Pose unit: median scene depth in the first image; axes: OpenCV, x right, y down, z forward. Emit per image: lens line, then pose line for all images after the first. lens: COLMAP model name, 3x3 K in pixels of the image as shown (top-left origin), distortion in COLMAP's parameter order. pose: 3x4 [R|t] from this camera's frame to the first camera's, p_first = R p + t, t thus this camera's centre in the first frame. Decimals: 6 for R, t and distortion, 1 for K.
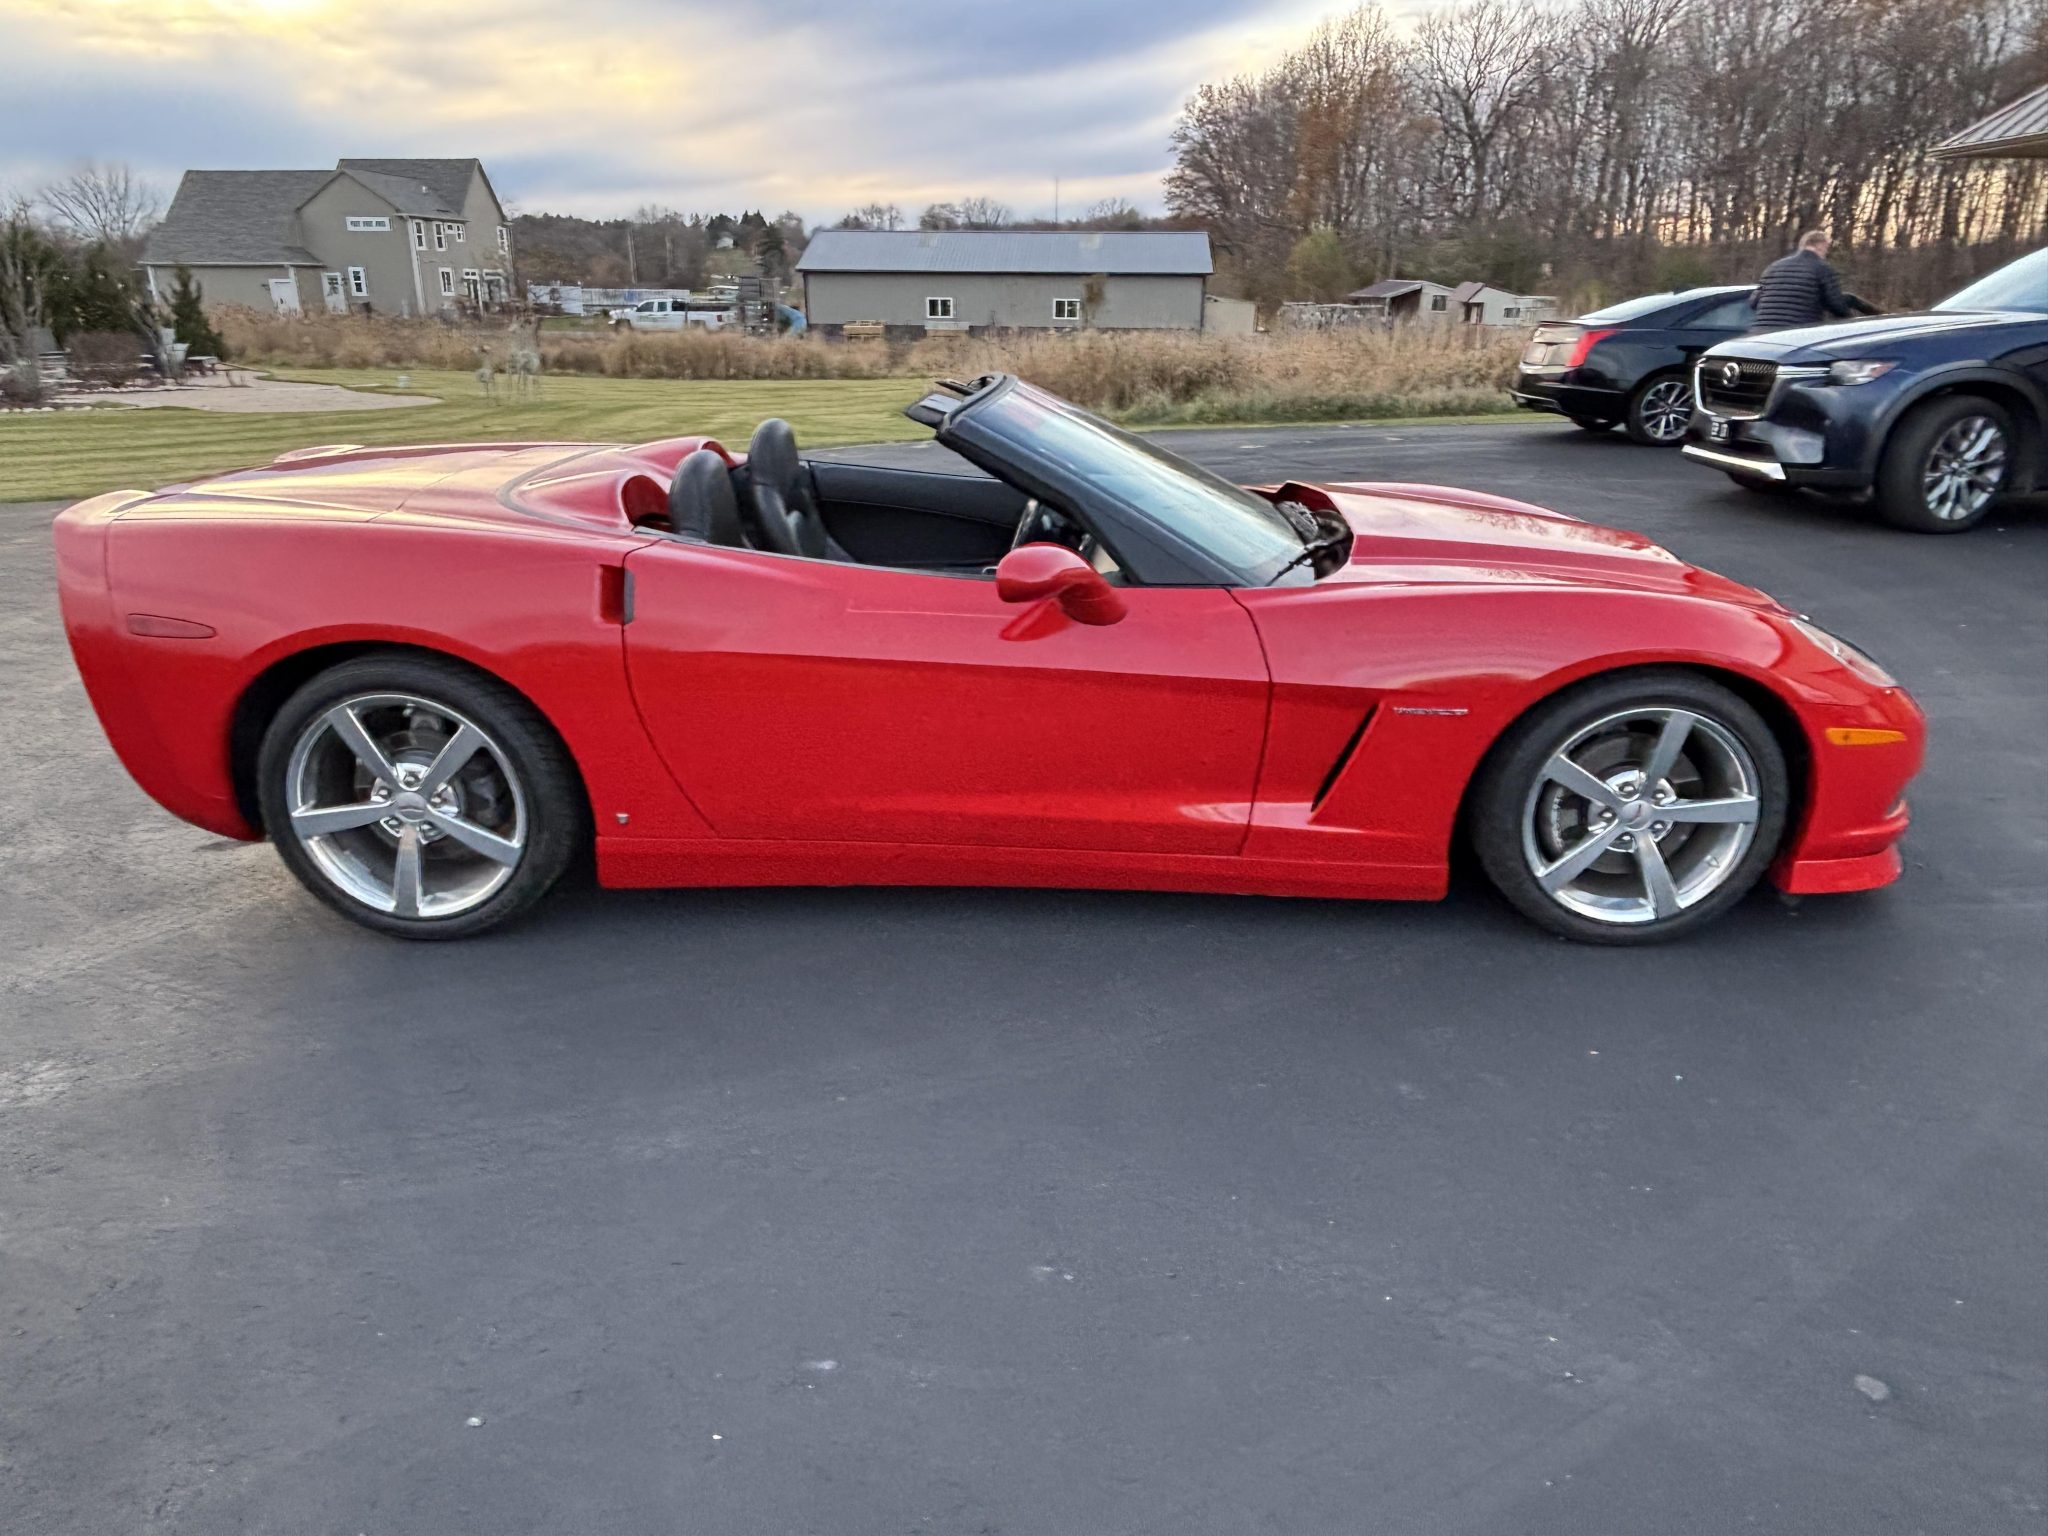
lens RADIAL K [[1356.7, 0, 1024.0], [0, 1356.7, 768.0], [0, 0, 1]] dist [-0.026723, 0.005412]
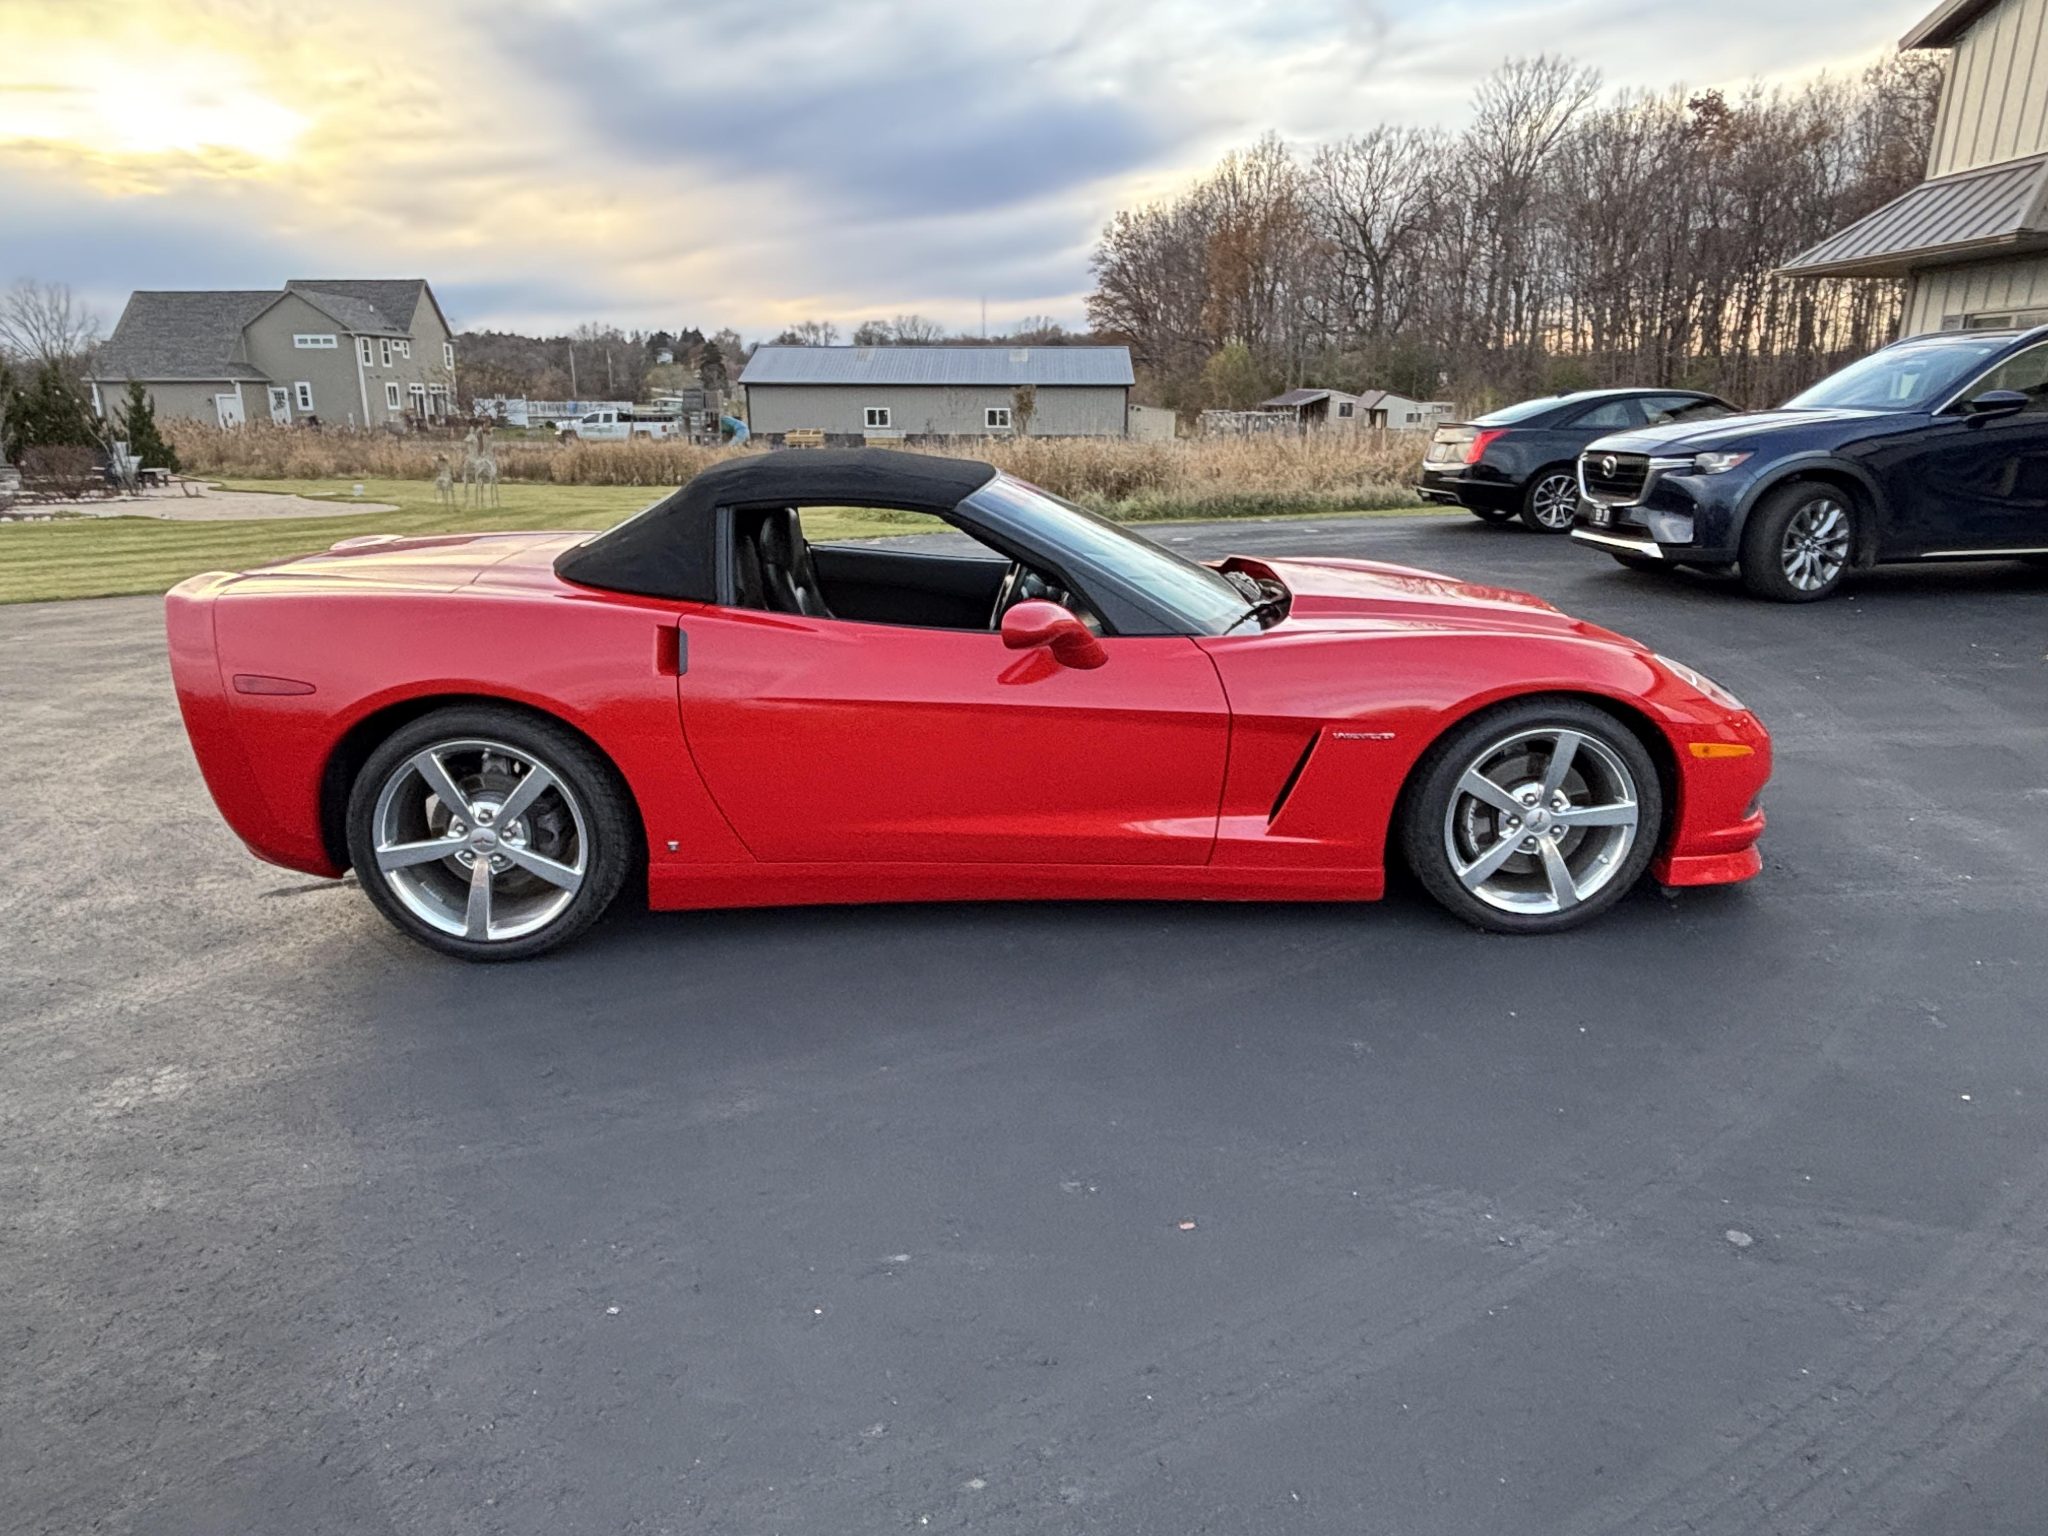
lens RADIAL K [[1356.7, 0, 1024.0], [0, 1356.7, 768.0], [0, 0, 1]] dist [-0.026723, 0.005412]
pose [[0.998276, -0.021065, 0.054776, -0.012519], [0.025155, 0.996860, -0.075080, 0.013197], [-0.053023, 0.076329, 0.995672, -0.032953]]
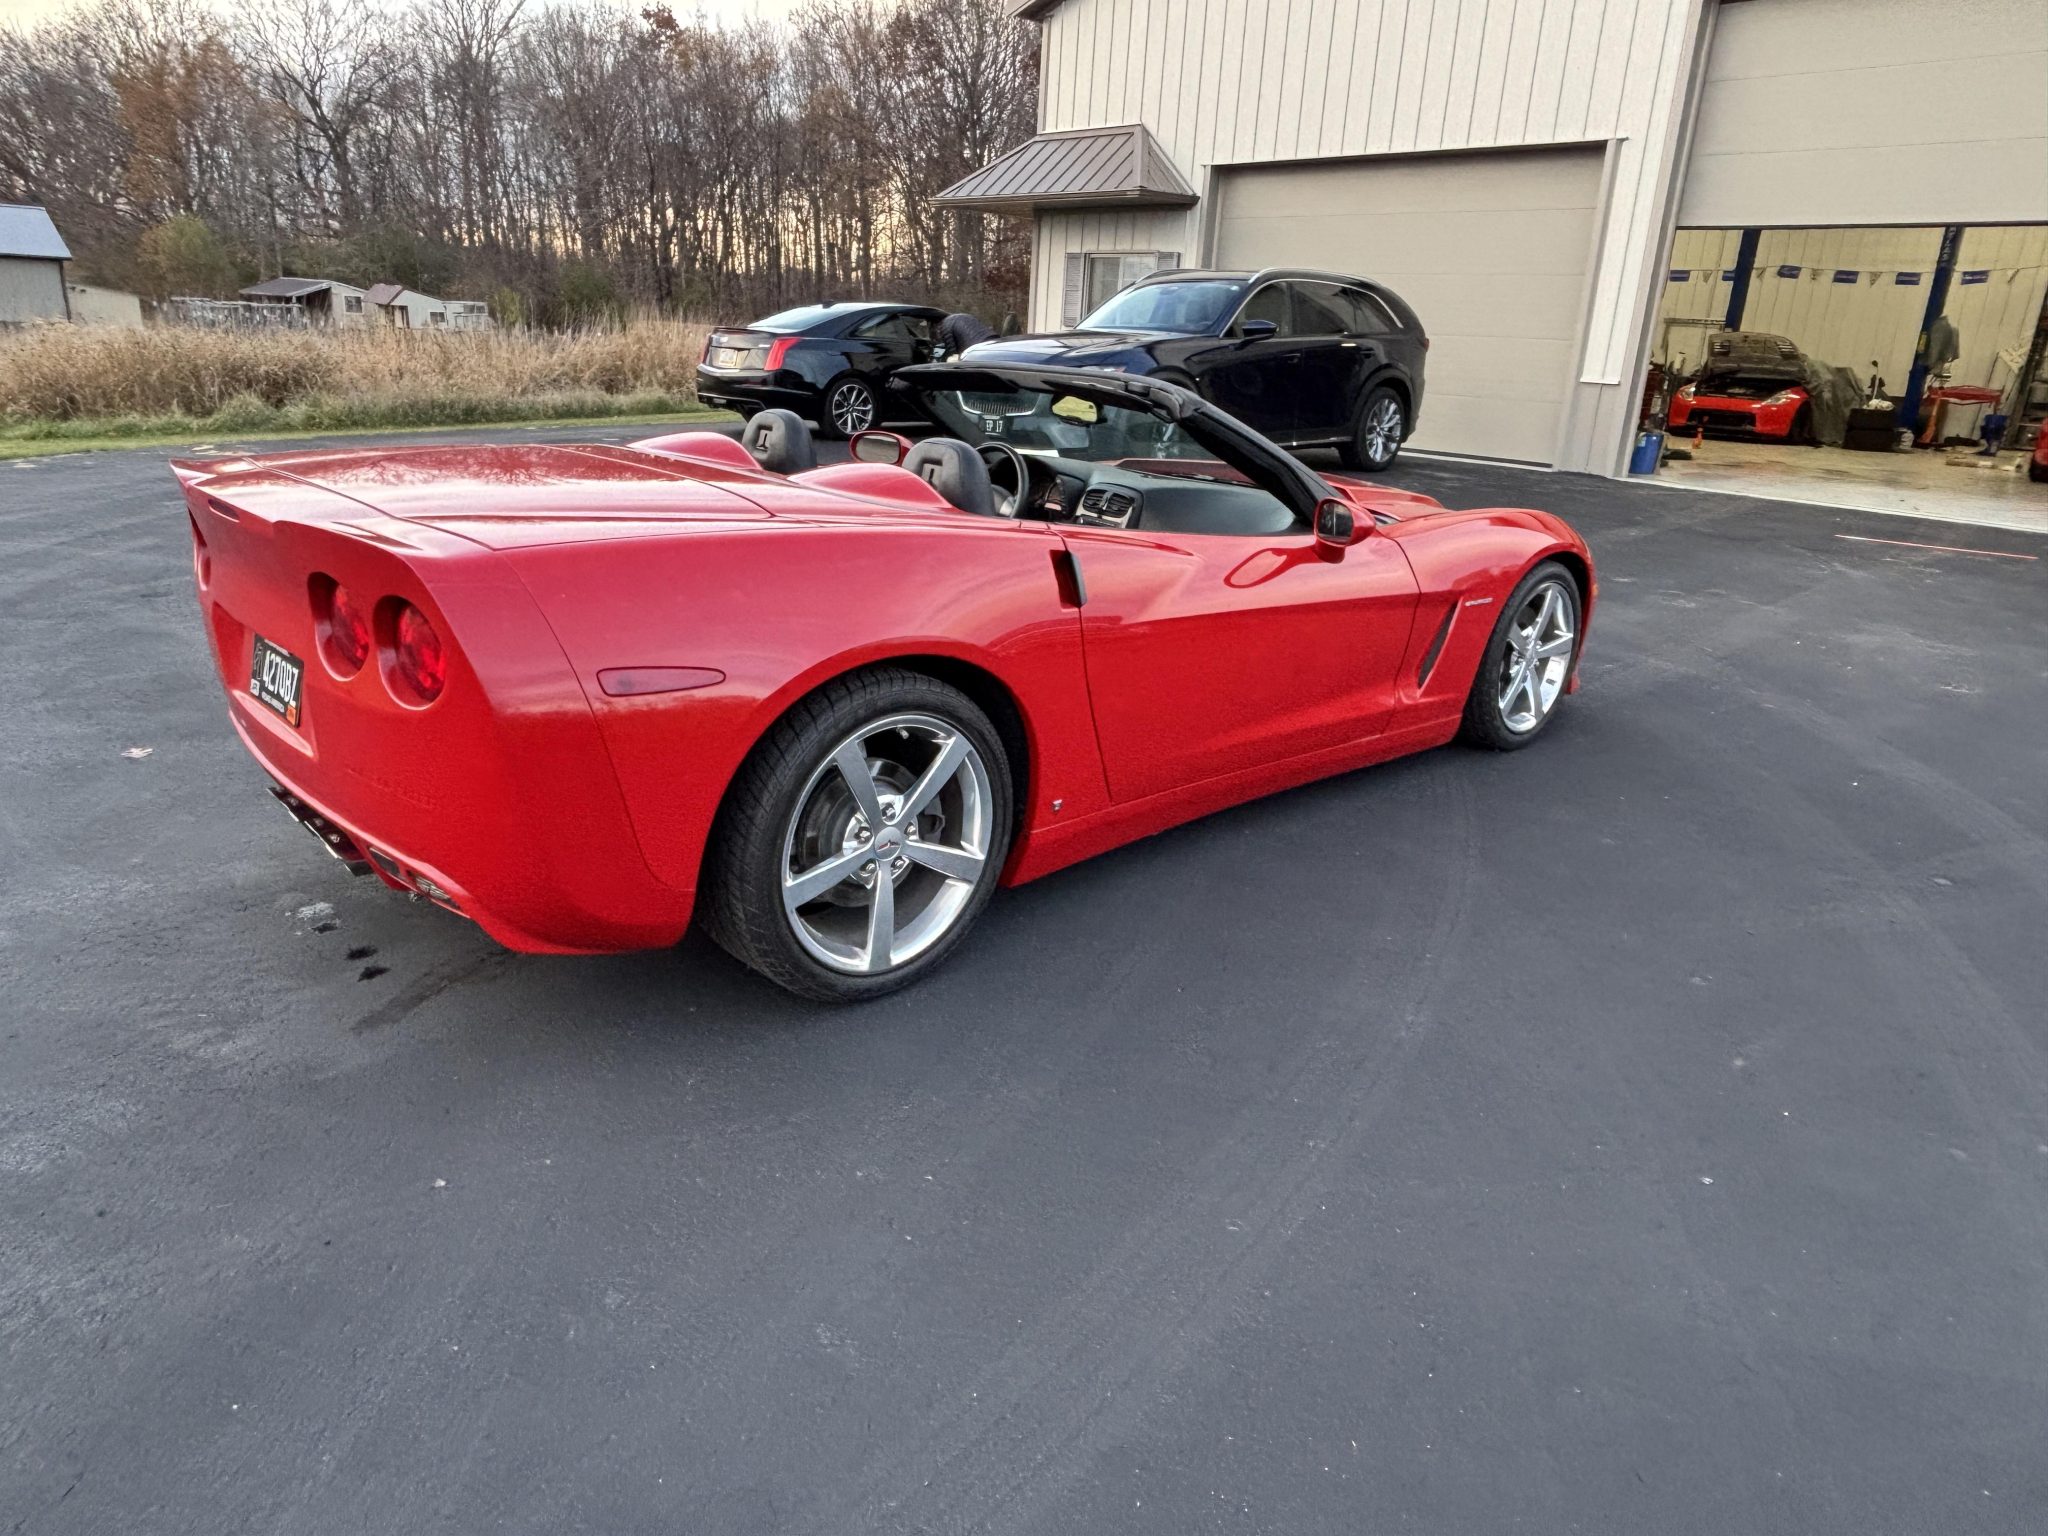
lens RADIAL K [[1407.1, 0, 897.7], [0, 1407.1, 778.3], [0, 0, 1]] dist [0.037250, -0.073884]
pose [[0.699517, -0.184530, 0.690380, -0.202385], [0.193475, 0.978909, 0.065614, -0.012055], [-0.687927, 0.087673, 0.720465, 0.060937]]
